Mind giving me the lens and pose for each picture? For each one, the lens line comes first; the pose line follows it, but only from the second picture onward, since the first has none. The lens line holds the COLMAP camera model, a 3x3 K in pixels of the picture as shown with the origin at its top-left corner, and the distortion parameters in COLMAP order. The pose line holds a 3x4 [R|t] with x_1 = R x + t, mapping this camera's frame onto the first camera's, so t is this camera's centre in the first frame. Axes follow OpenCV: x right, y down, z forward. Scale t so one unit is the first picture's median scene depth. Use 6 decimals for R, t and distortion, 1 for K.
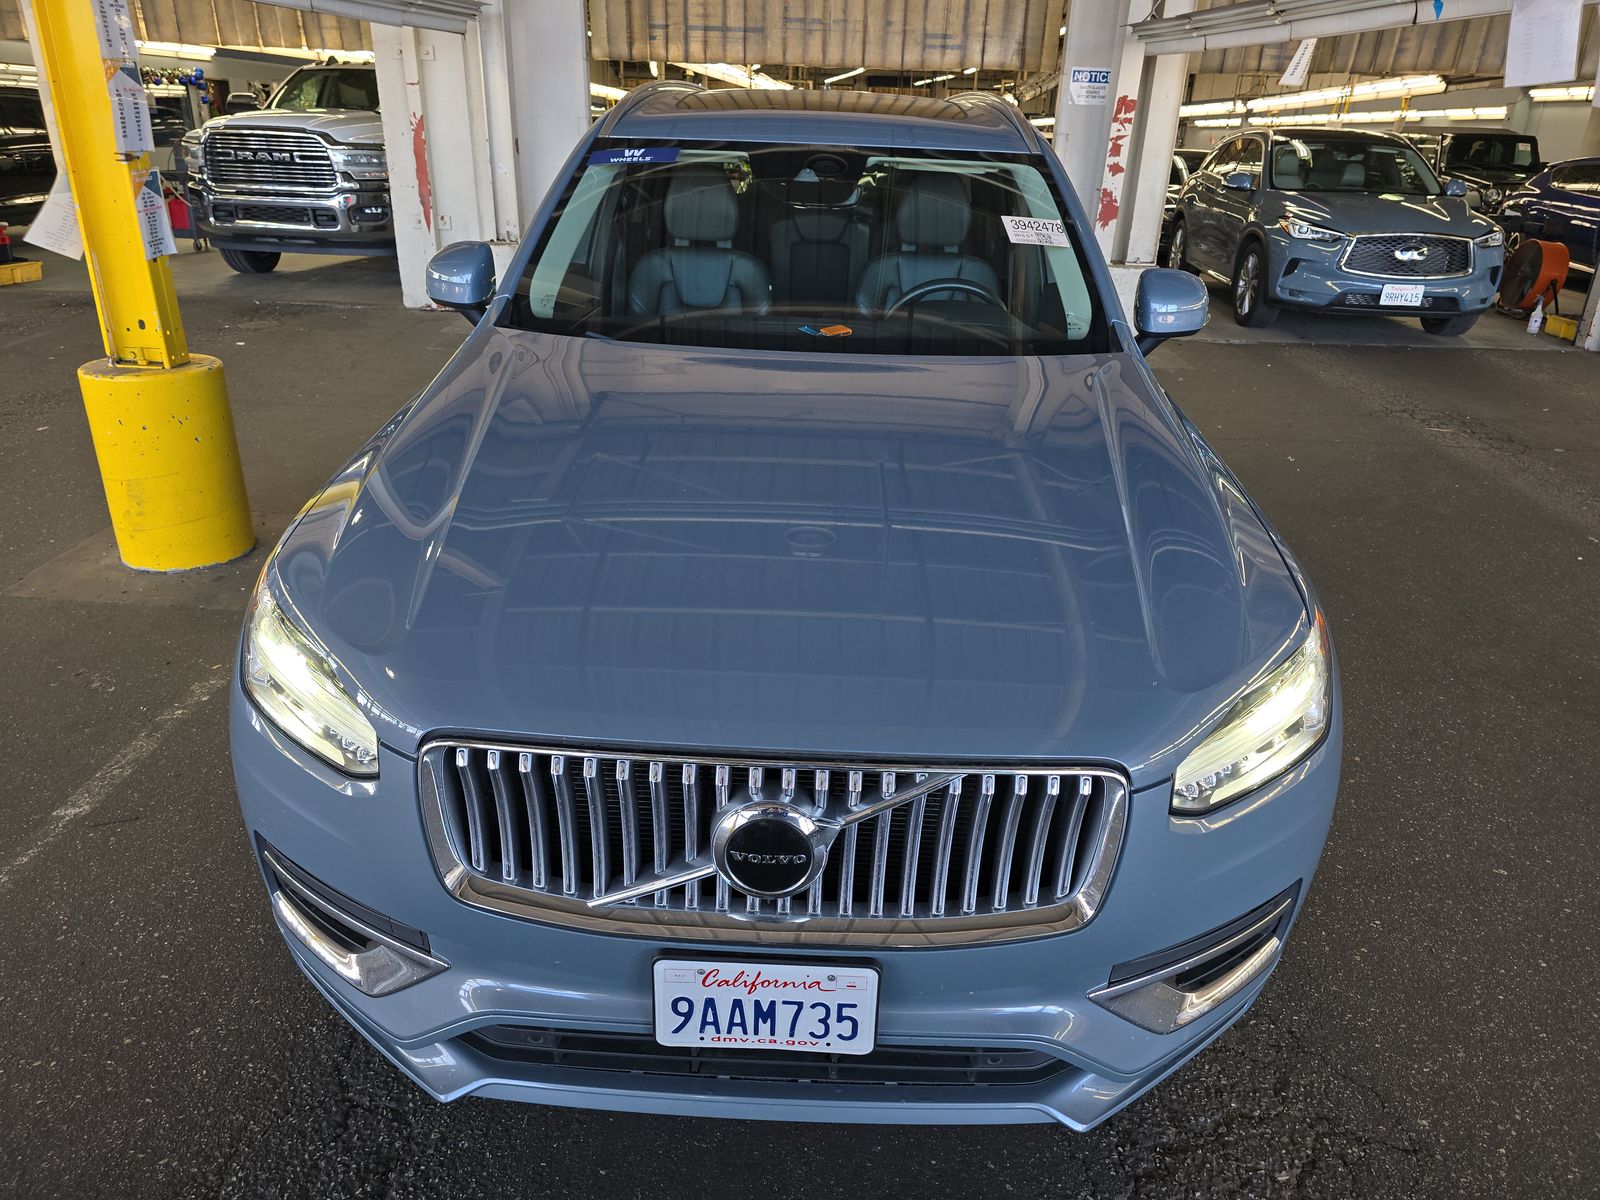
lens RADIAL K [[1083.3, 0, 807.5], [0, 1083.3, 607.5], [0, 0, 1]] dist [0.034598, -0.037573]
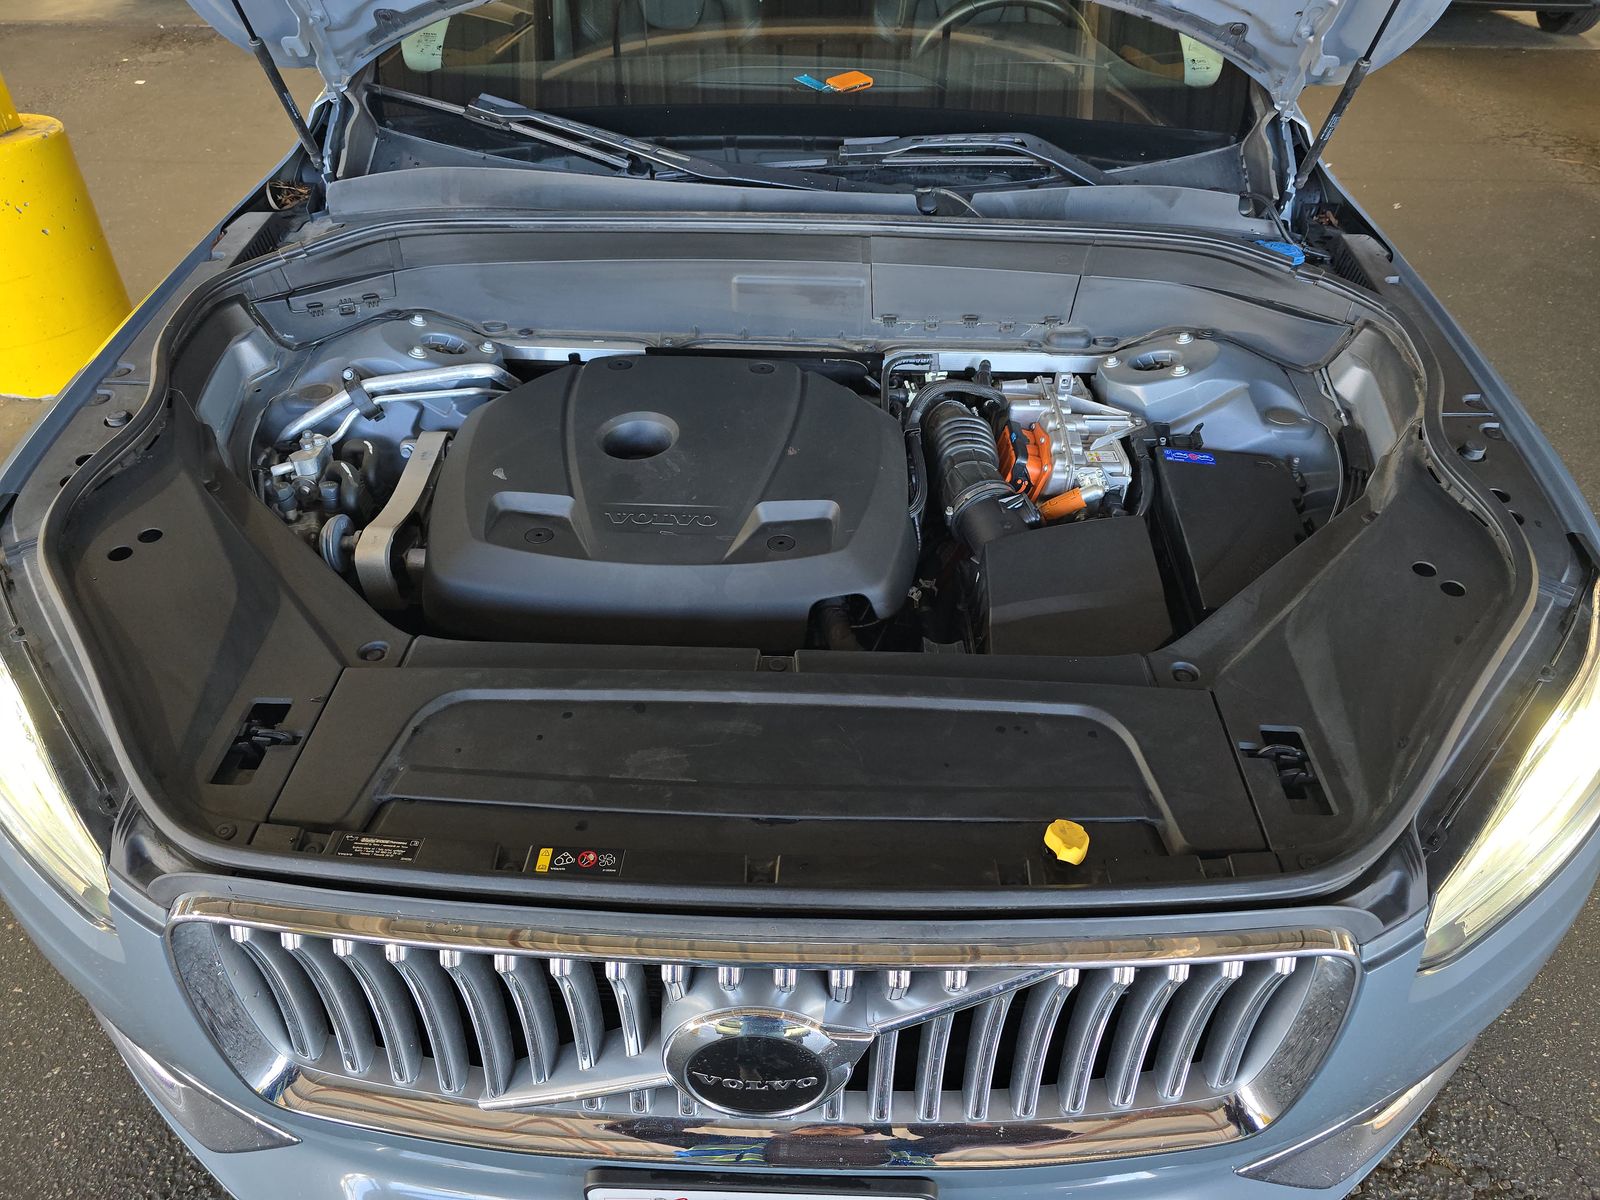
lens RADIAL K [[1083.3, 0, 807.5], [0, 1083.3, 607.5], [0, 0, 1]] dist [0.034598, -0.037573]
pose [[0.999742, -0.017371, -0.014641, 0.002799], [0.020303, 0.972348, 0.232653, -0.070836], [0.010195, -0.232890, 0.972450, 0.196007]]
